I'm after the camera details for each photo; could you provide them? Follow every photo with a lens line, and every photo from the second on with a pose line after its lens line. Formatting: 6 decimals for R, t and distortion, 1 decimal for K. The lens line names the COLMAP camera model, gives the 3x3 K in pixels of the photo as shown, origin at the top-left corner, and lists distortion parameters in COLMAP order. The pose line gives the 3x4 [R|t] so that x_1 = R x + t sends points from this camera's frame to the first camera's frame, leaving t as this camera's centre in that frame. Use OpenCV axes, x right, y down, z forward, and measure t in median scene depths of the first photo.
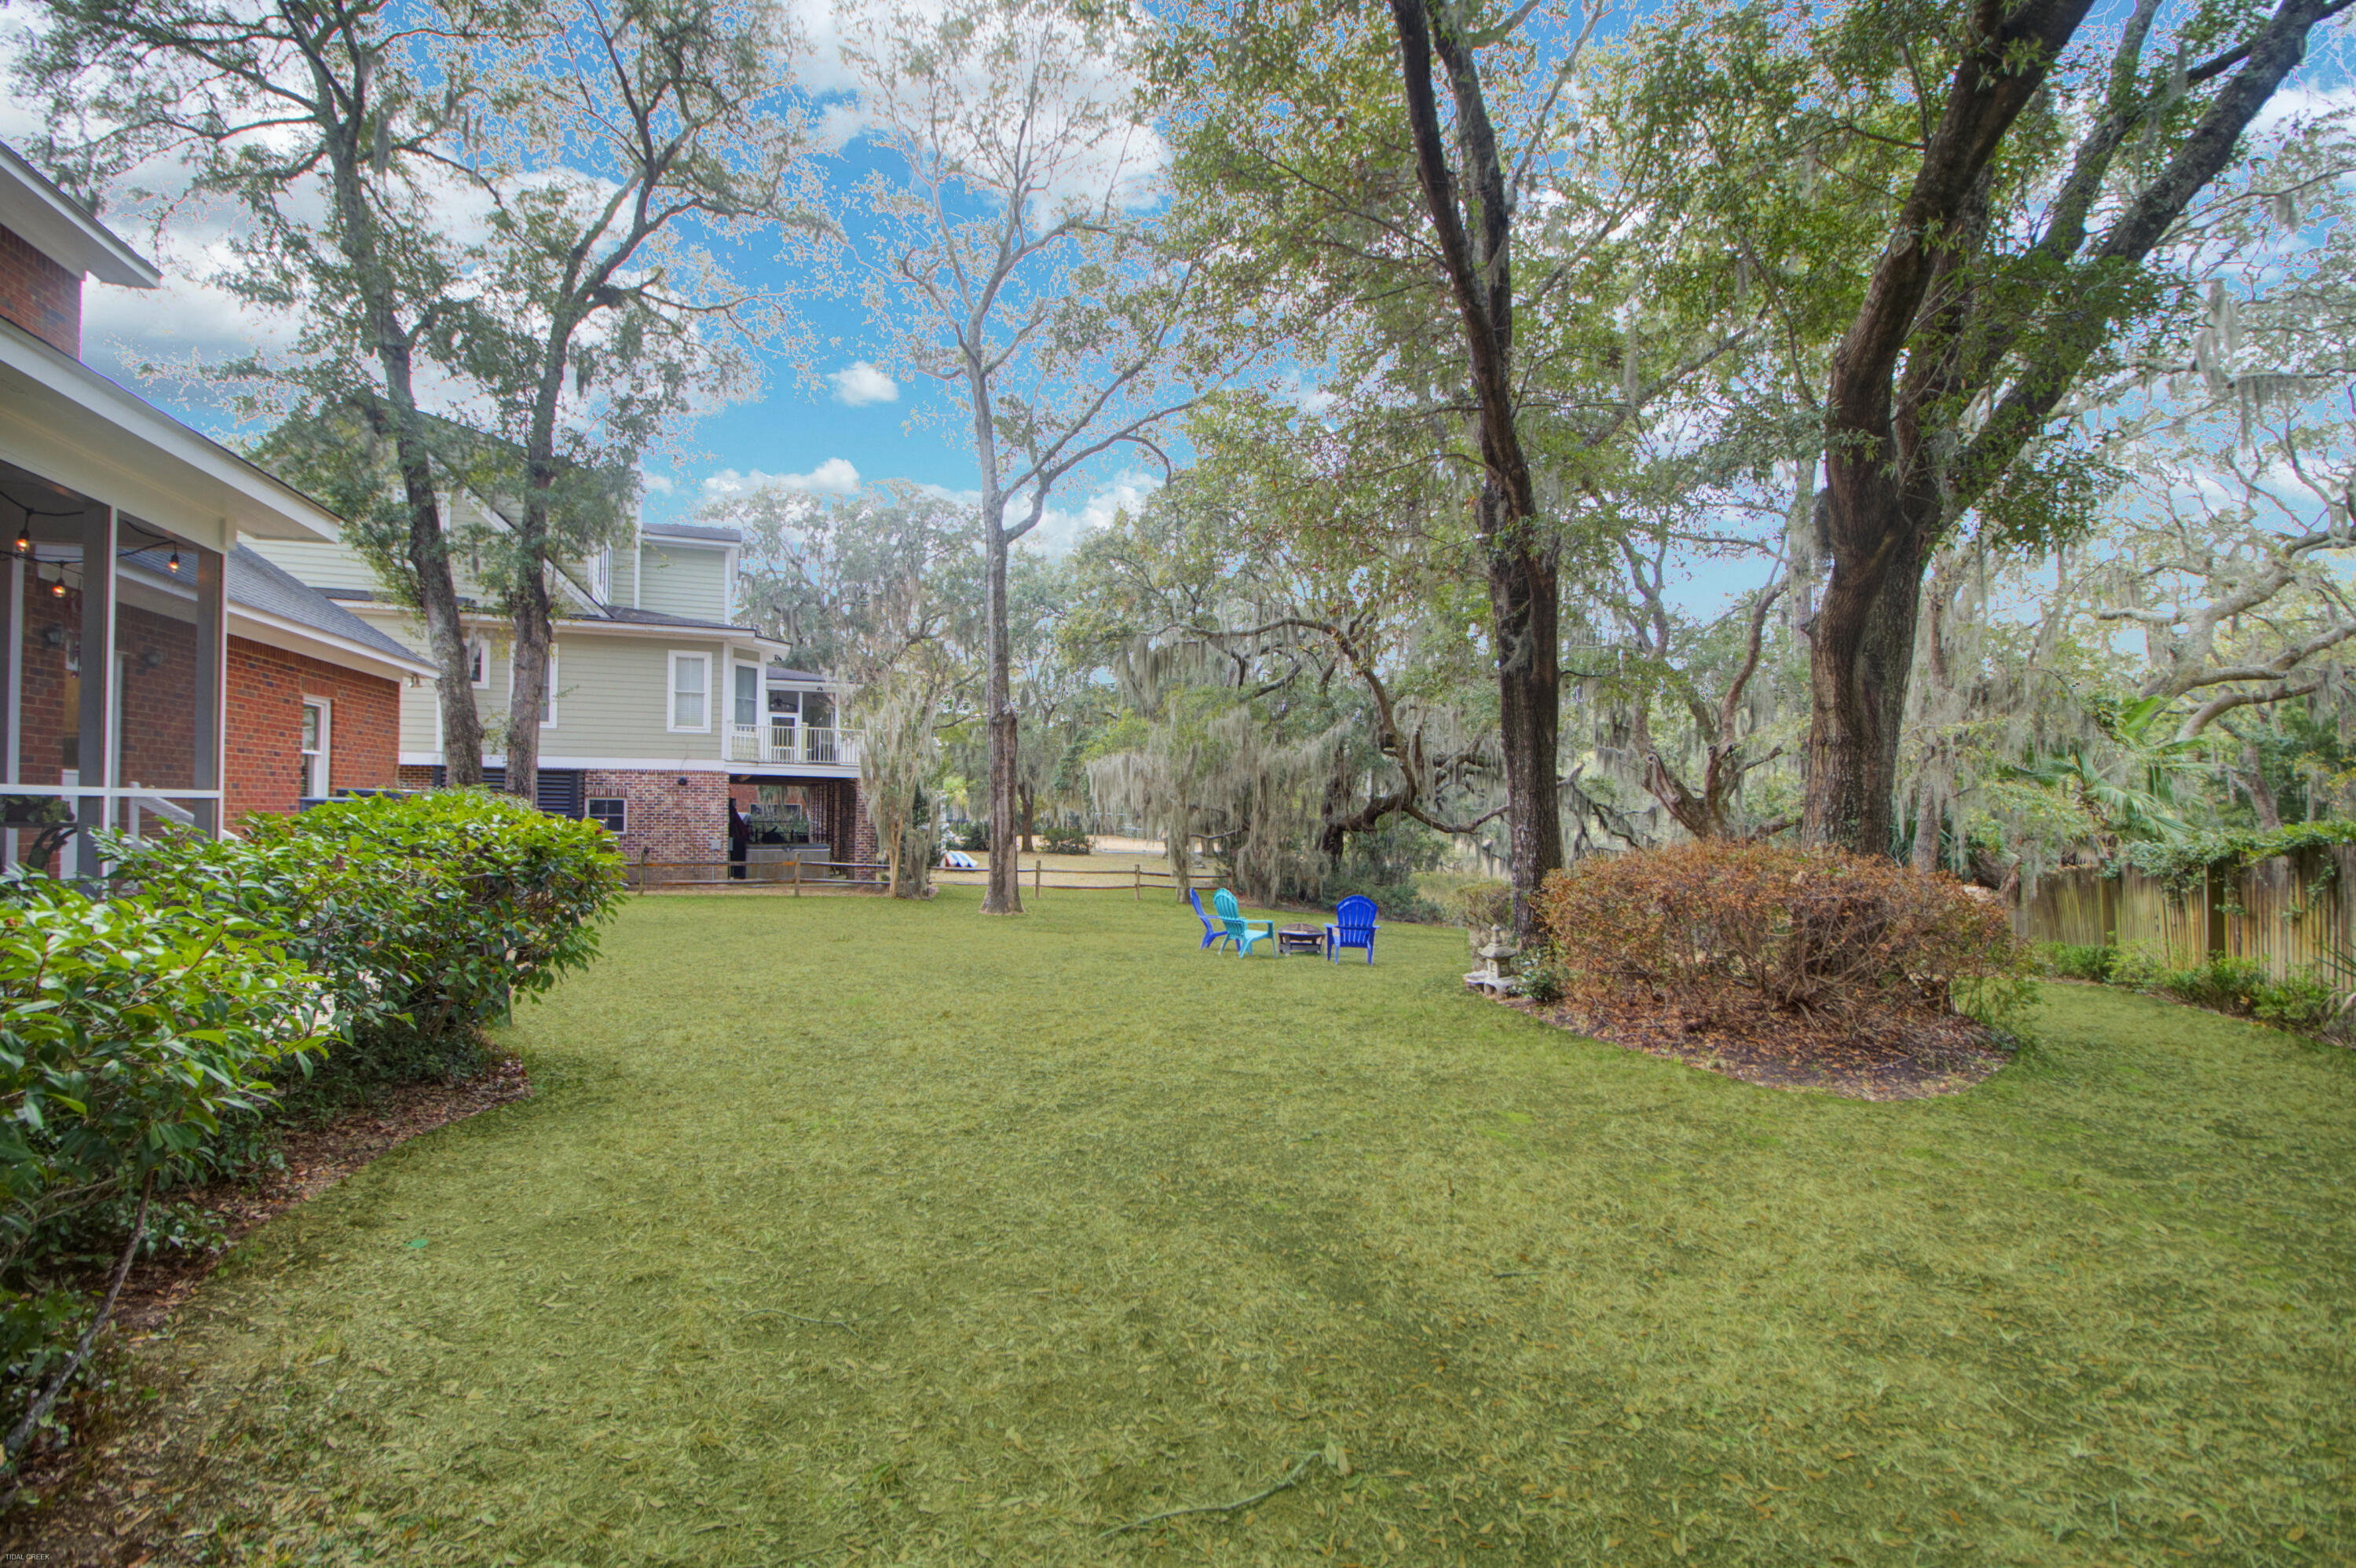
lens RADIAL K [[1086.2, 0, 1178.1], [0, 1086.2, 794.2], [0, 0, 1]] dist [-0.007481, -0.000702]
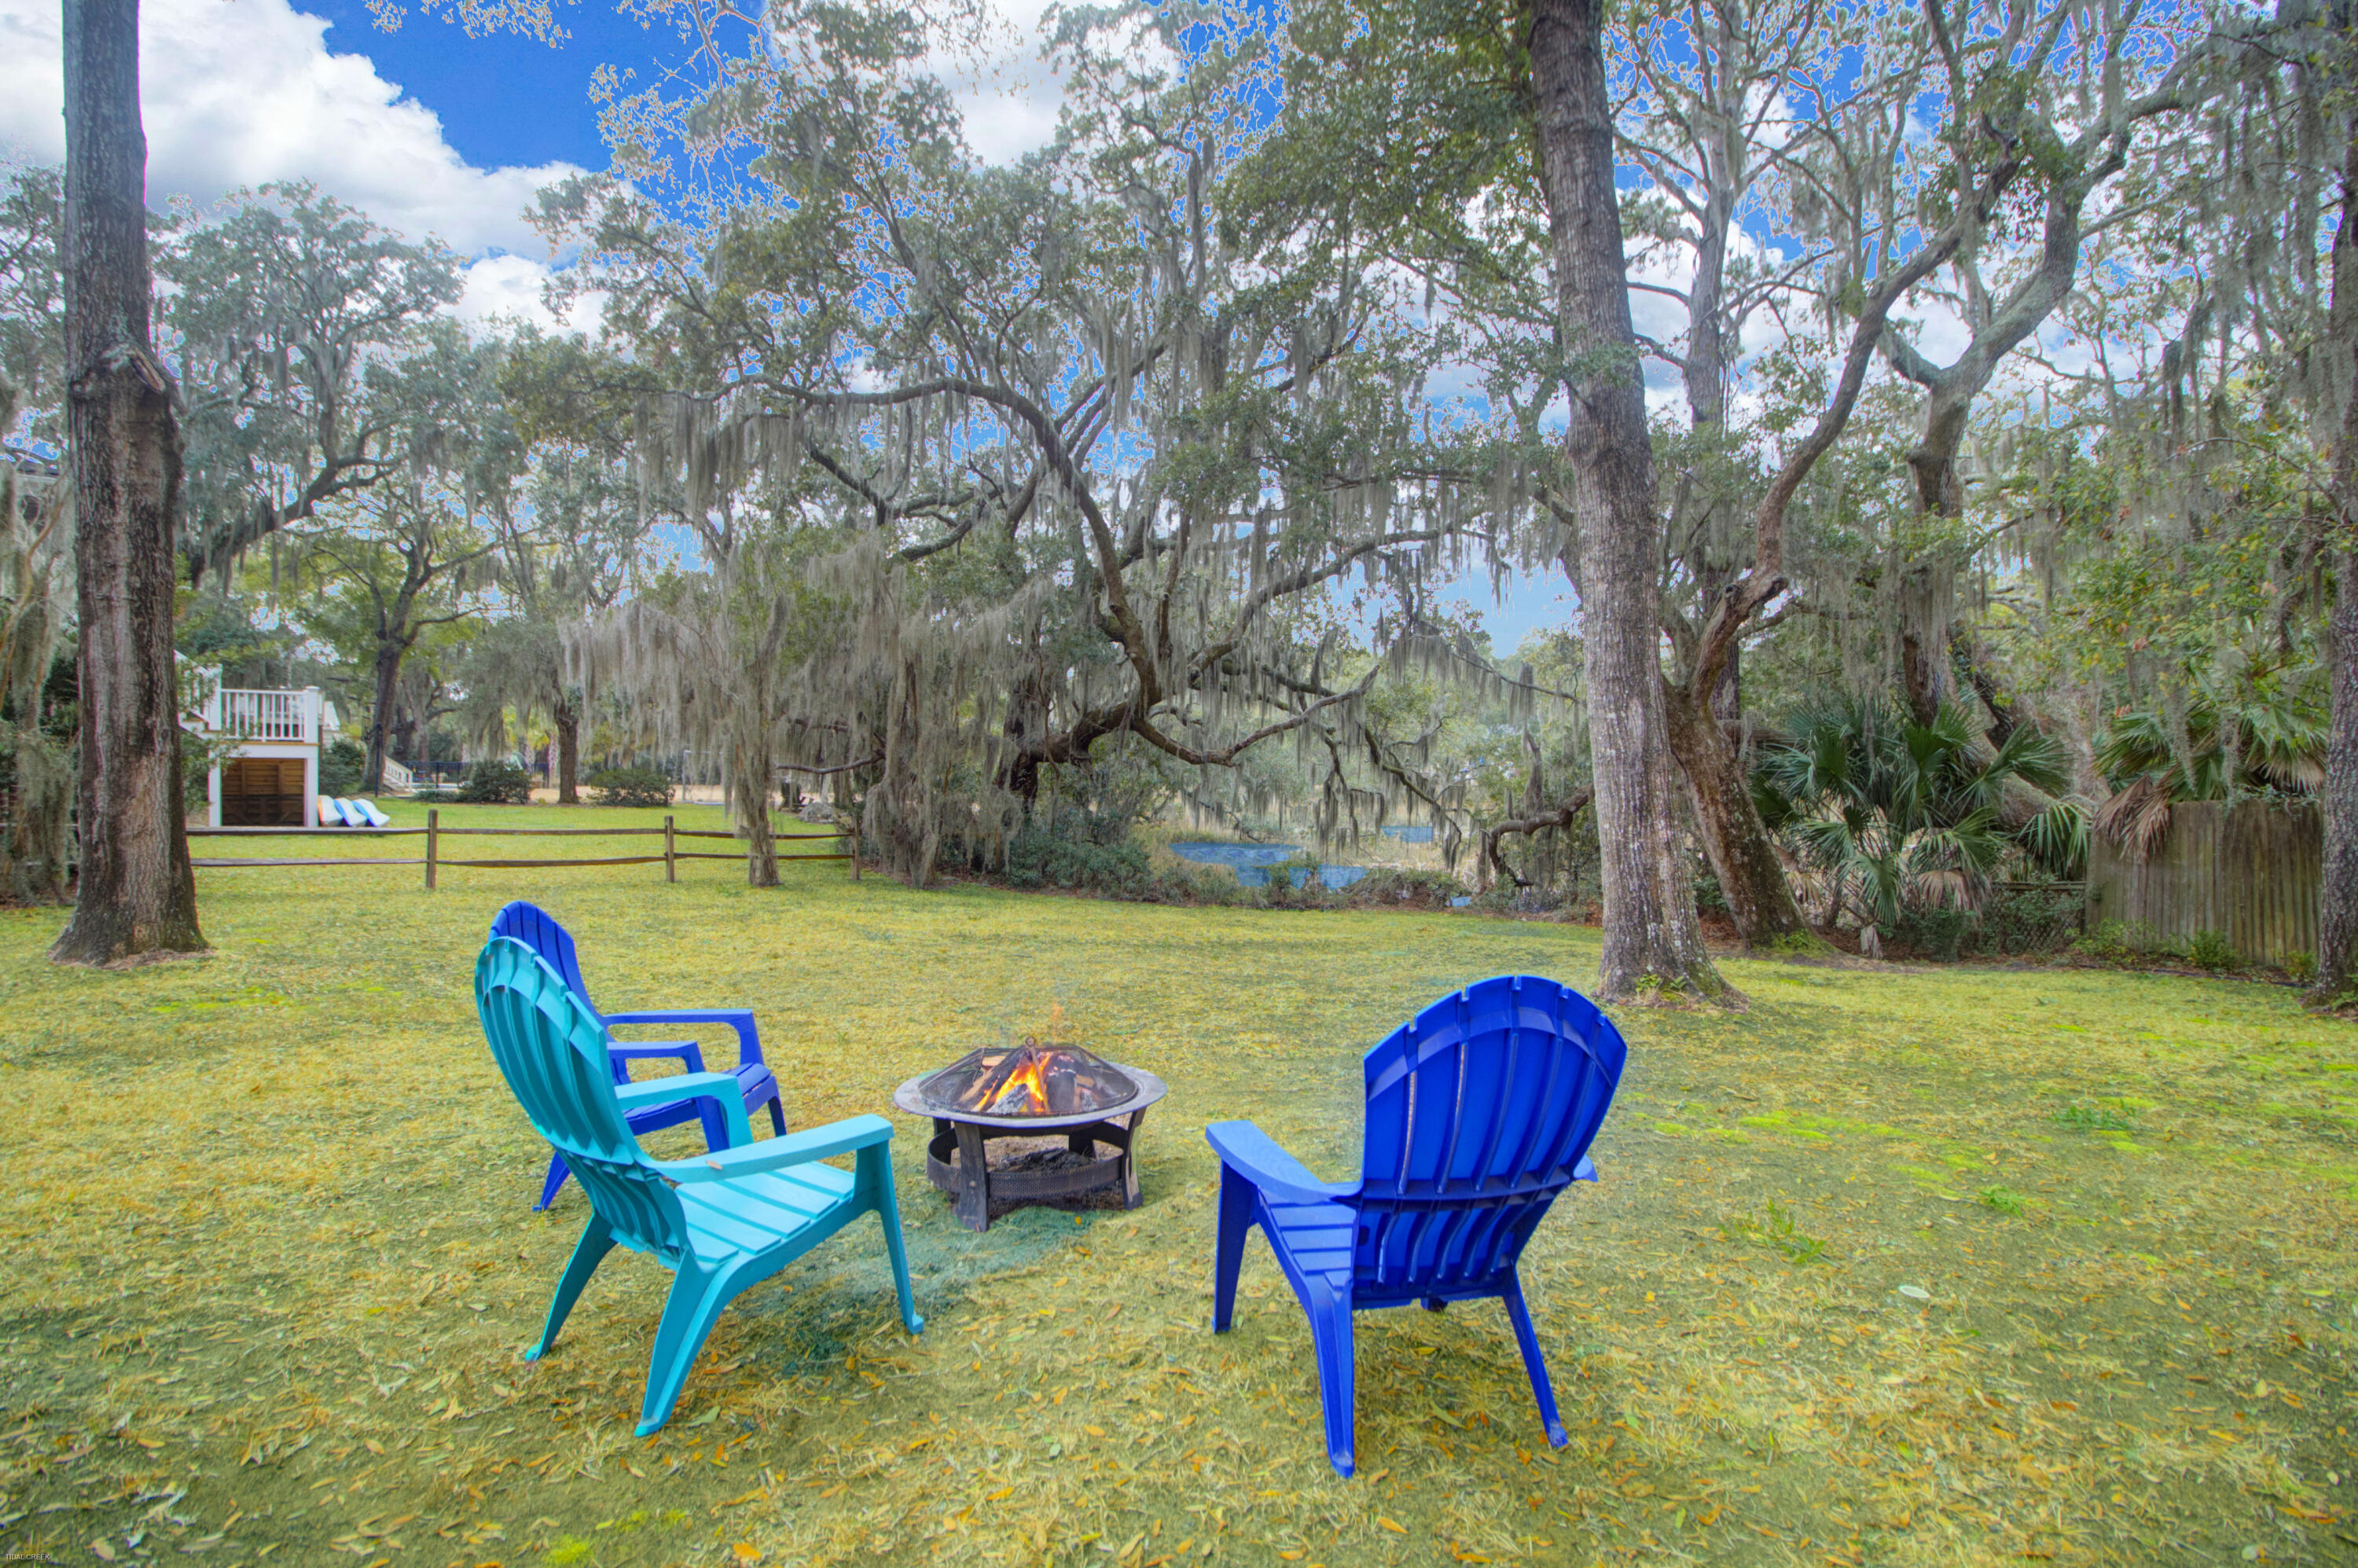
lens RADIAL K [[1087.2, 0, 1180.4], [0, 1087.2, 772.8], [0, 0, 1]] dist [-0.007481, -0.000702]
pose [[0.953030, -0.001978, 0.302870, 0.036524], [-0.004296, 0.999790, 0.020048, 0.027795], [-0.302846, -0.020408, 0.952821, 0.364603]]
